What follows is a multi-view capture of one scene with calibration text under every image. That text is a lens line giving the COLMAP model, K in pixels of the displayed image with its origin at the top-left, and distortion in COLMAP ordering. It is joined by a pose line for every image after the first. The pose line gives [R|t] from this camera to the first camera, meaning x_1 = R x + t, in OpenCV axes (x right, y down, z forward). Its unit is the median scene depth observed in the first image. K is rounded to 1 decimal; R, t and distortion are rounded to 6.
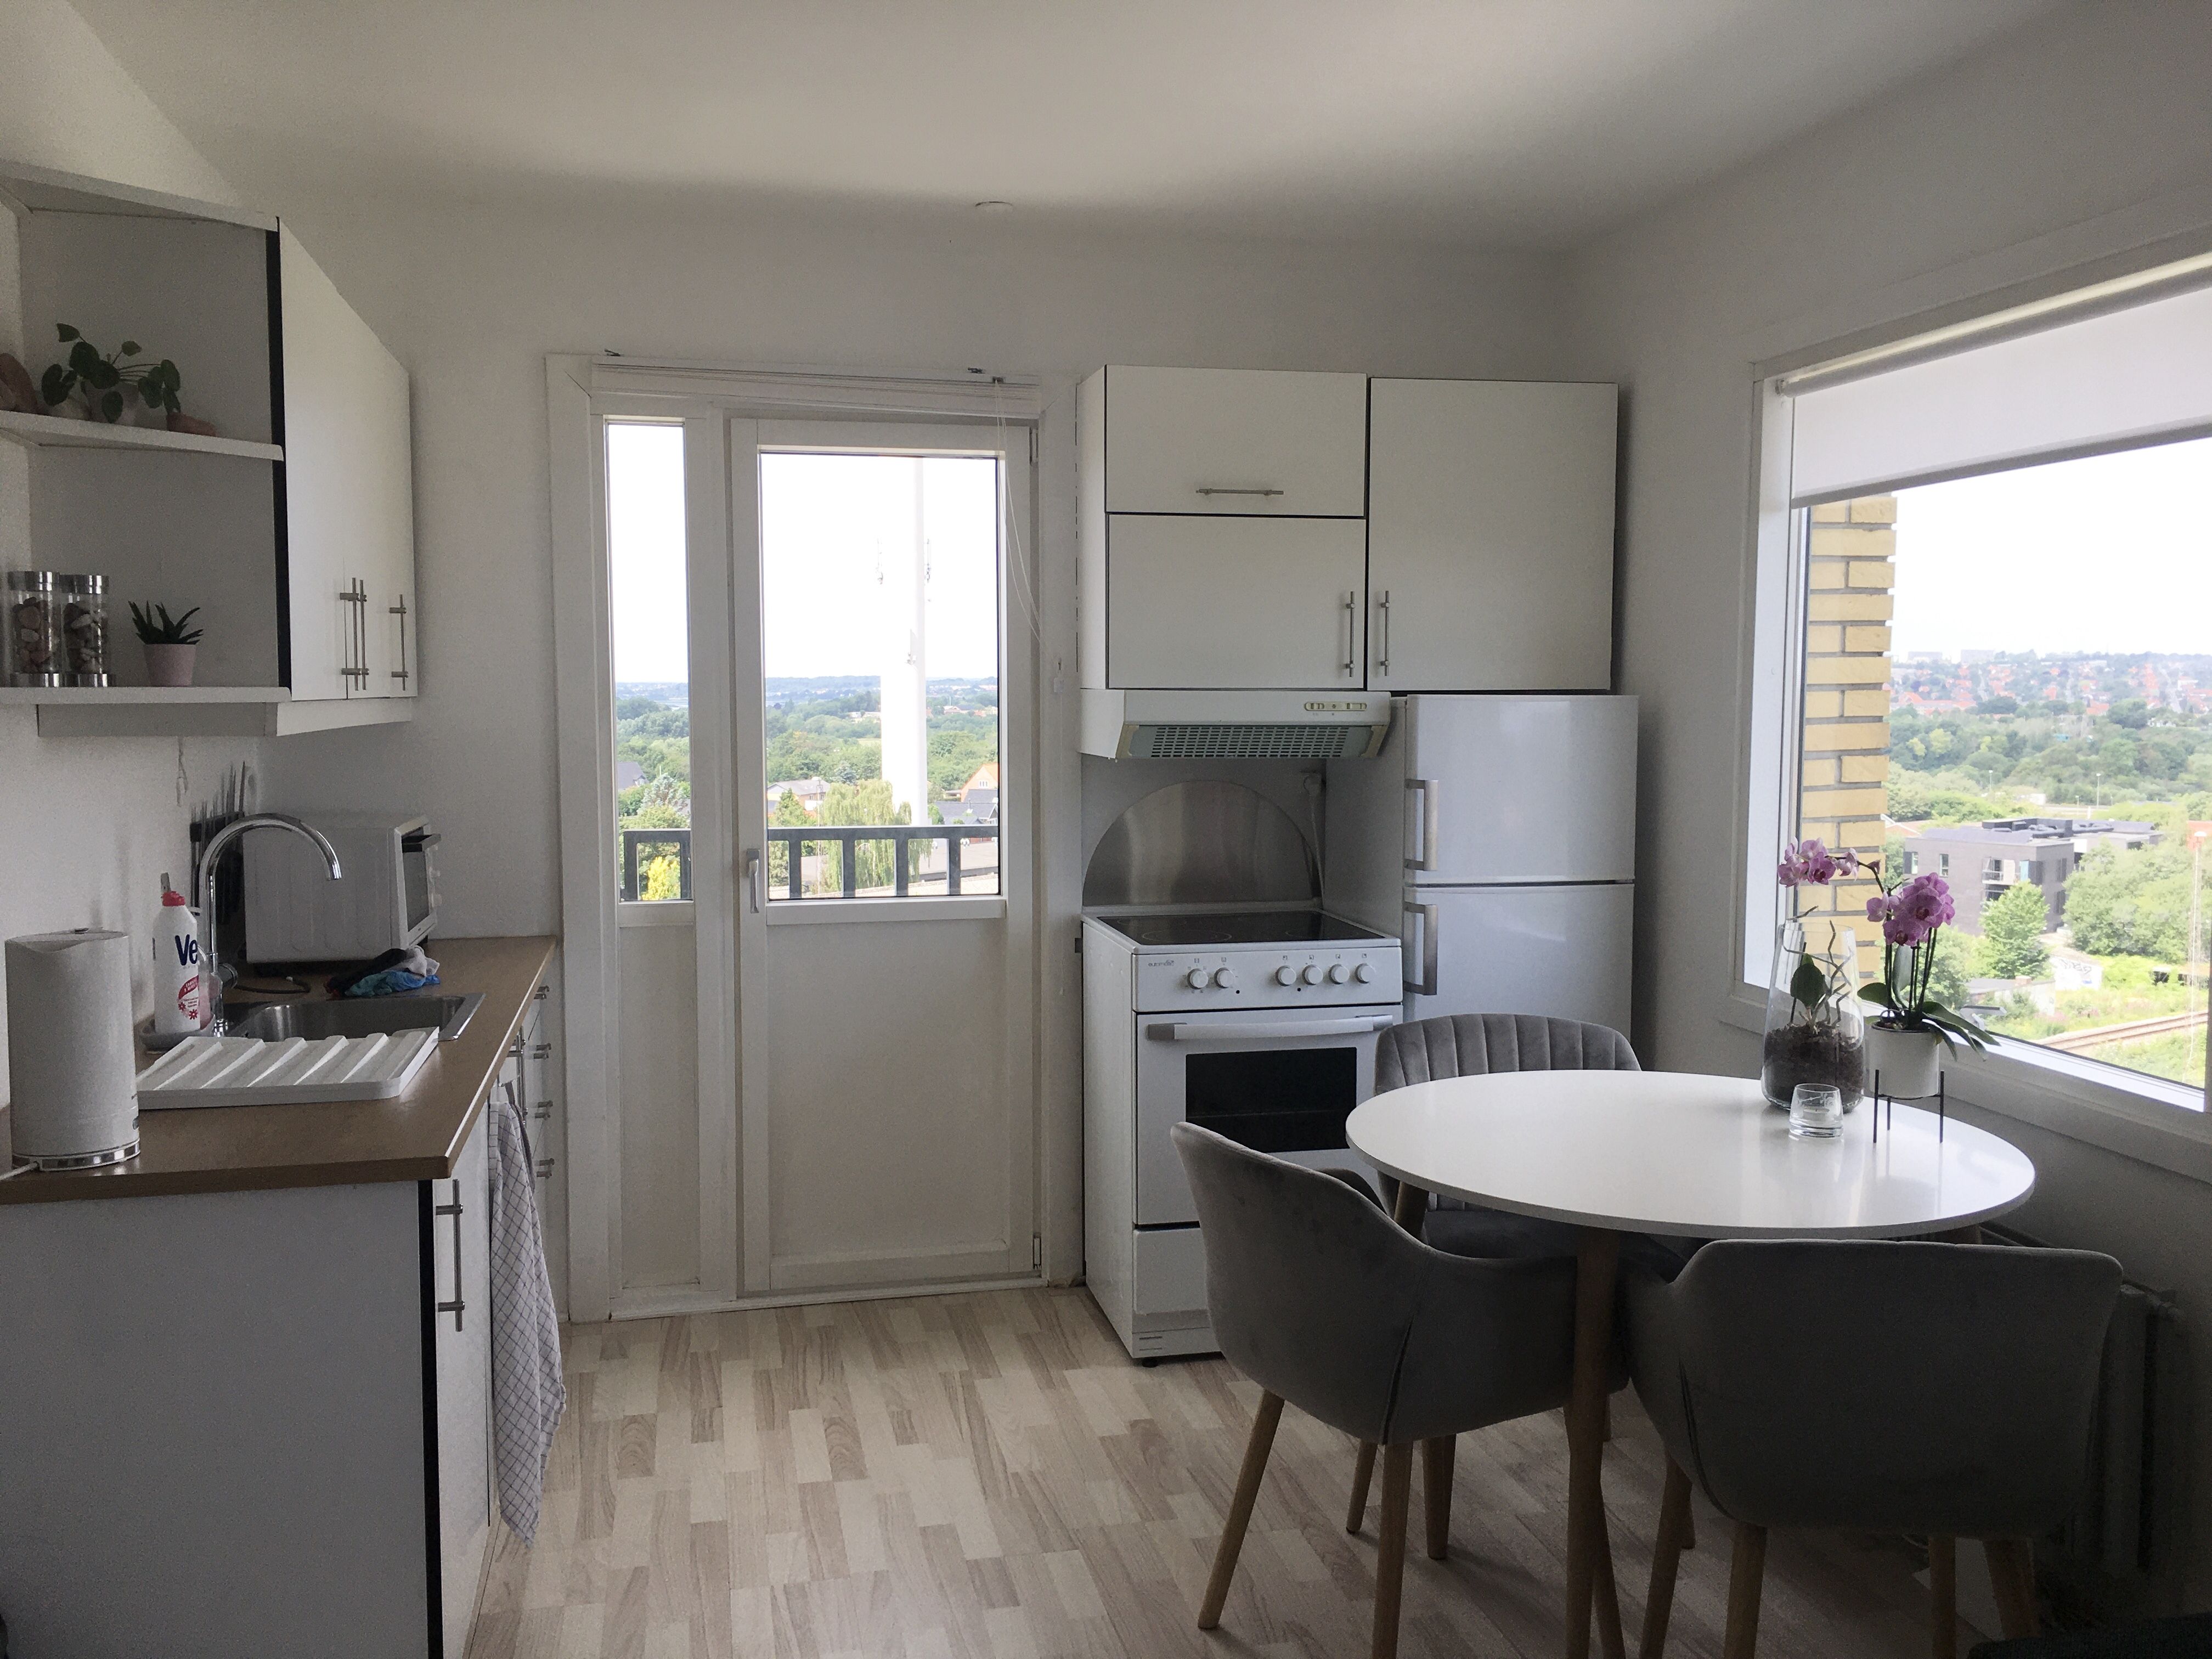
lens RADIAL K [[1866.4, 0, 1103.4], [0, 1866.4, 836.3], [0, 0, 1]] dist [0.038604, -0.057401]
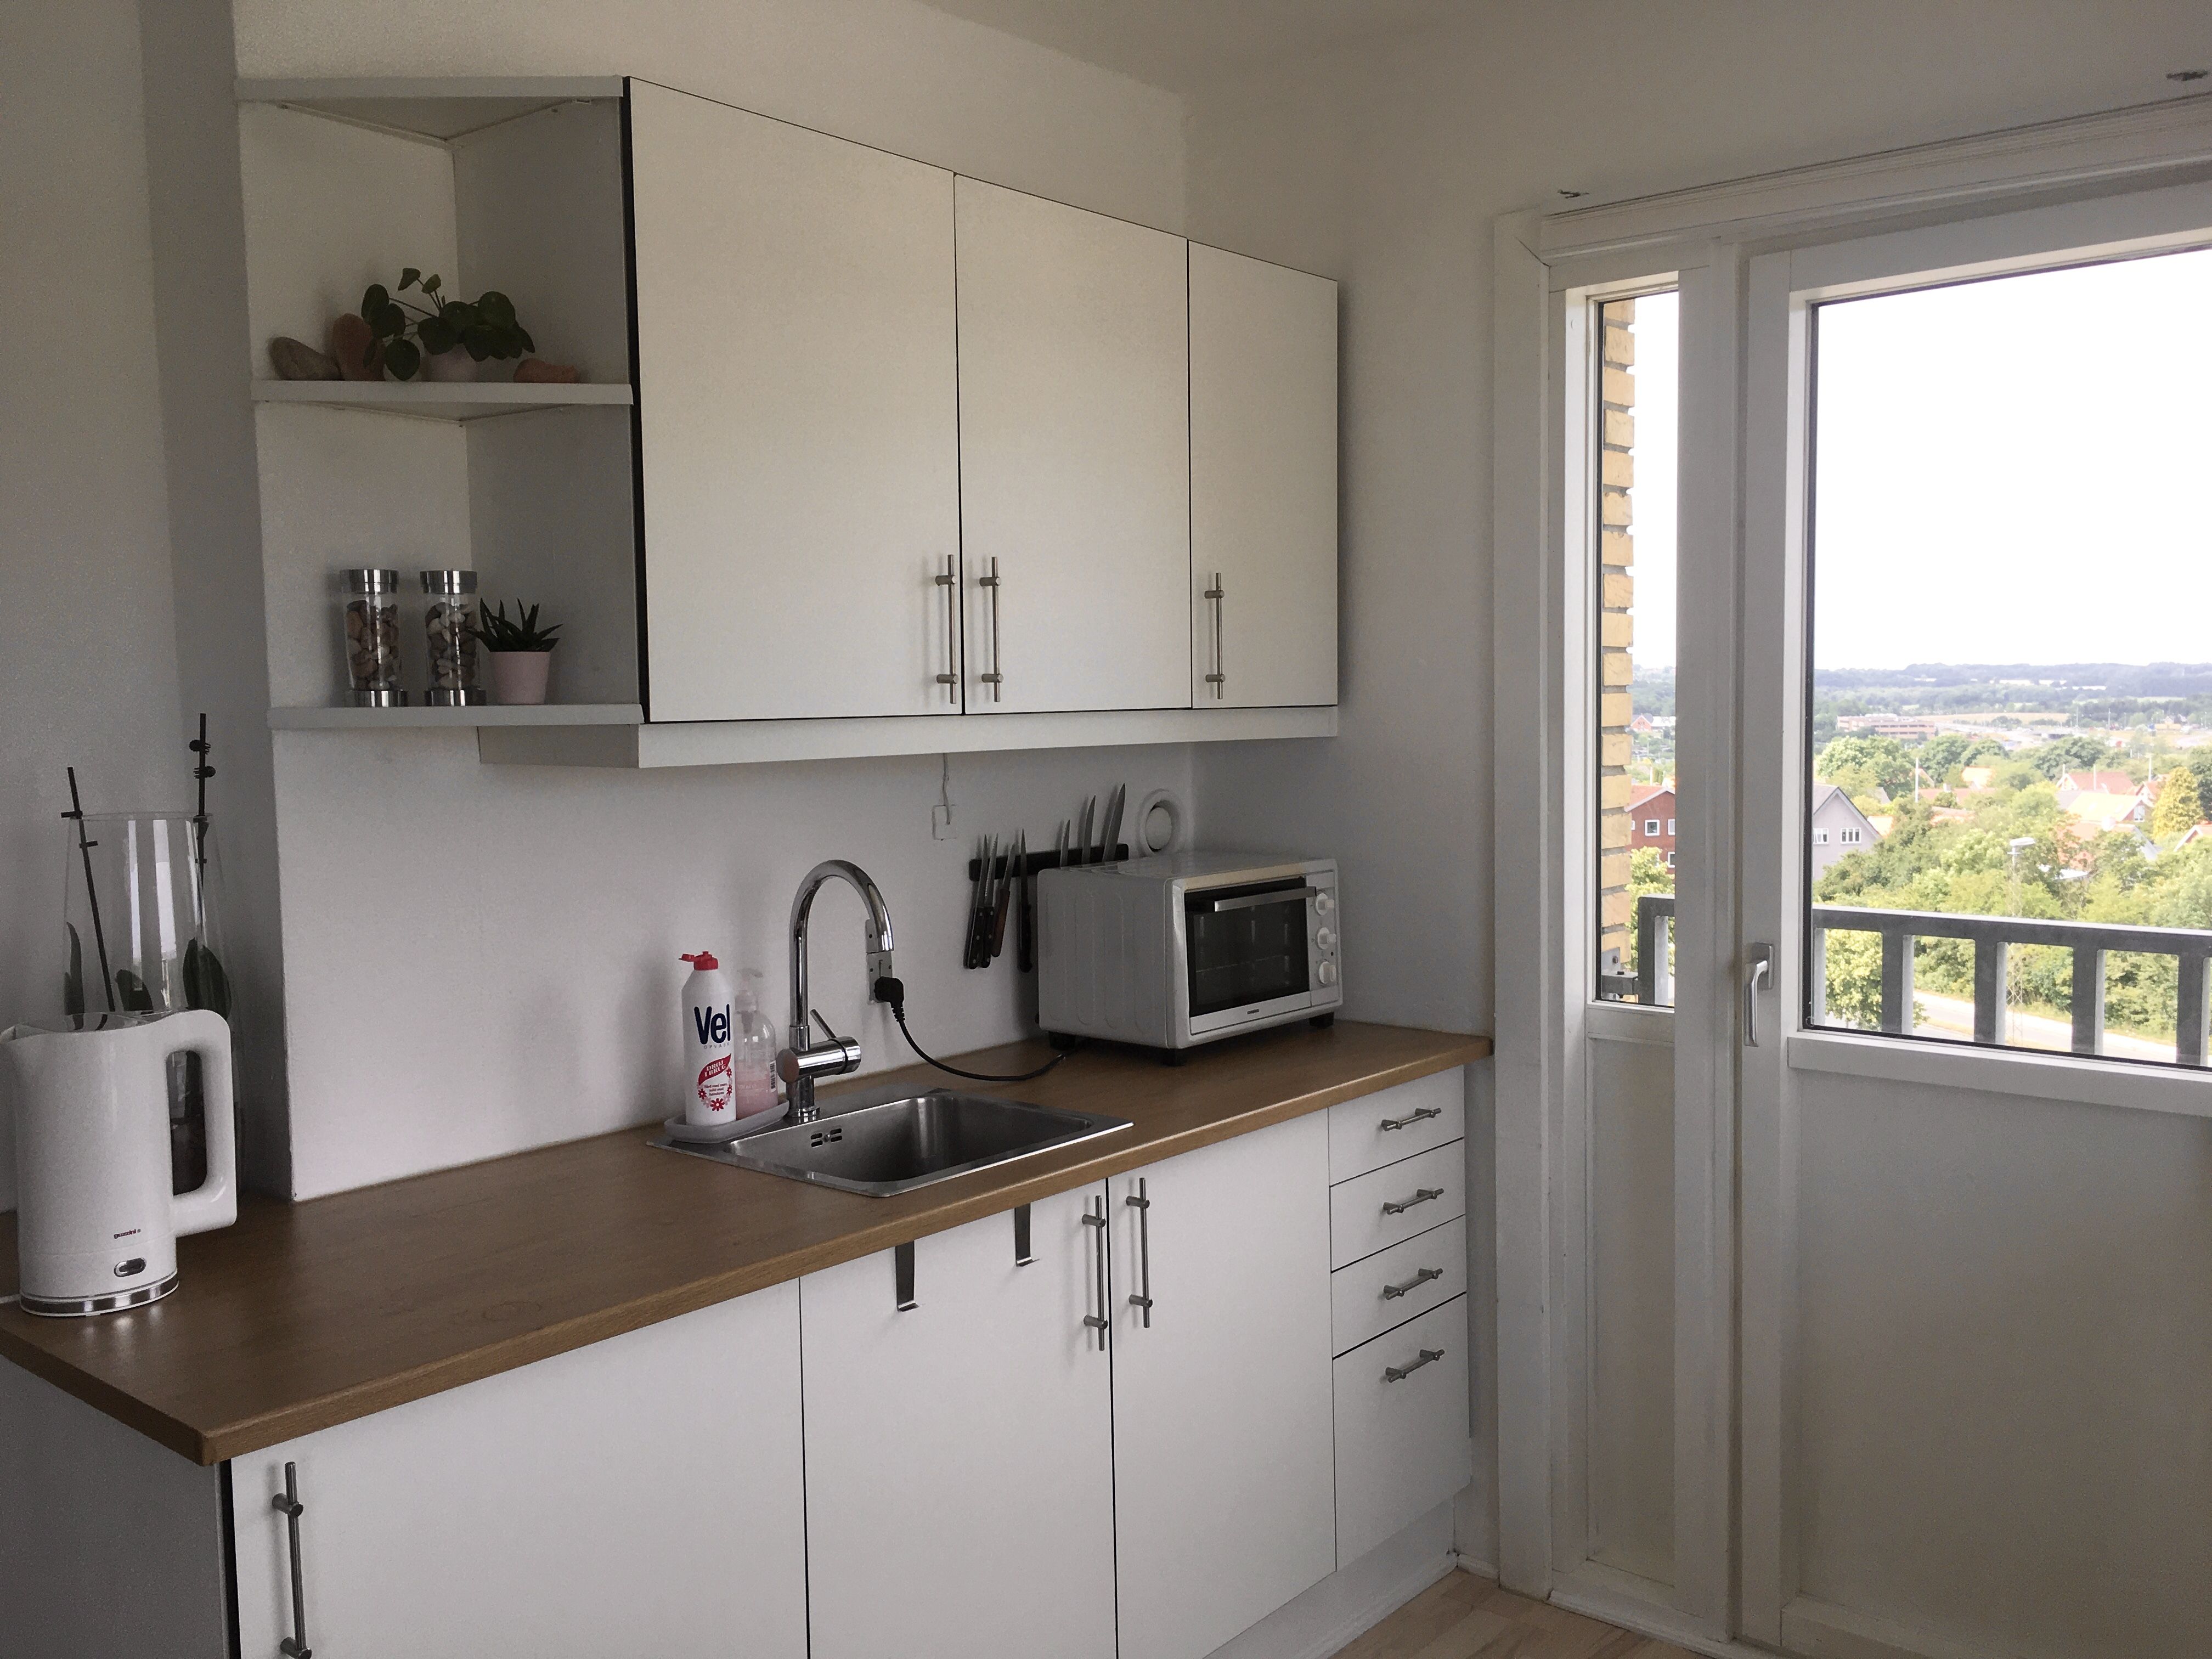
lens RADIAL K [[1866.4, 0, 1103.4], [0, 1866.4, 836.3], [0, 0, 1]] dist [0.038604, -0.057401]
pose [[0.603717, 0.049953, -0.795632, 0.276324], [-0.048445, 0.998489, 0.025929, -0.054534], [0.795725, 0.022890, 0.605225, 0.692427]]
